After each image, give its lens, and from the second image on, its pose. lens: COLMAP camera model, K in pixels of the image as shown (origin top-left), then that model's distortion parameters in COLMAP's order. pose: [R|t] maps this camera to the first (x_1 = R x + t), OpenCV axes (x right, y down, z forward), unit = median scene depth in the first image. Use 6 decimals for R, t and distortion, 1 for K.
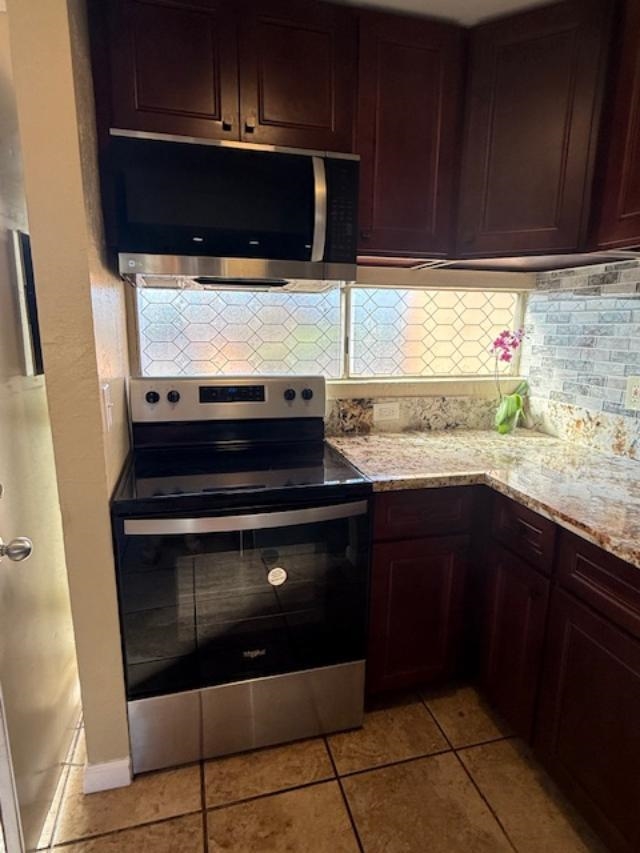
lens RADIAL K [[485.7, 0, 315.1], [0, 485.7, 425.4], [0, 0, 1]] dist [0.002484, -0.002580]
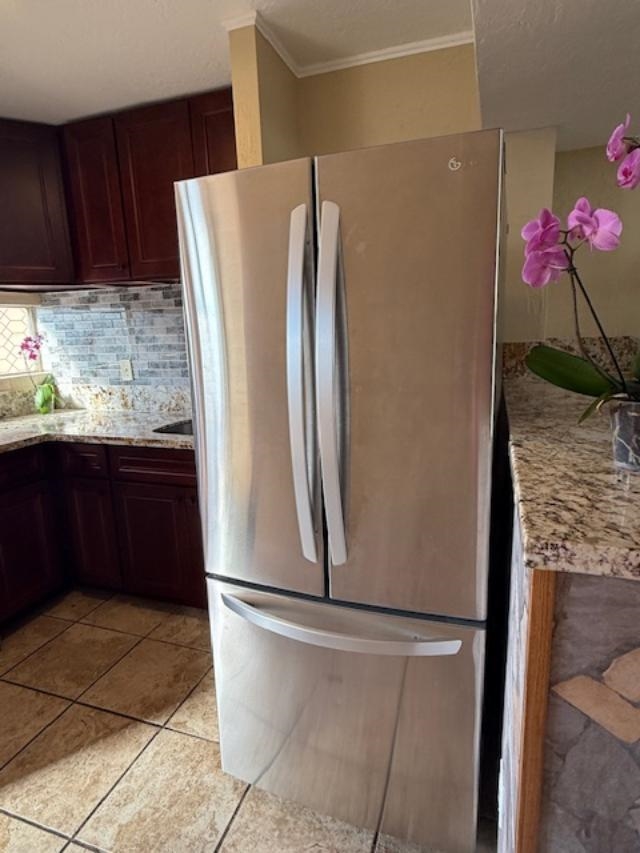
lens RADIAL K [[485.7, 0, 329.1], [0, 485.7, 425.9], [0, 0, 1]] dist [0.002484, -0.002580]
pose [[0.548952, -0.196815, 0.812352, -0.329035], [0.207560, 0.973539, 0.095607, 0.100226], [-0.809673, 0.116129, 0.575277, -0.468204]]
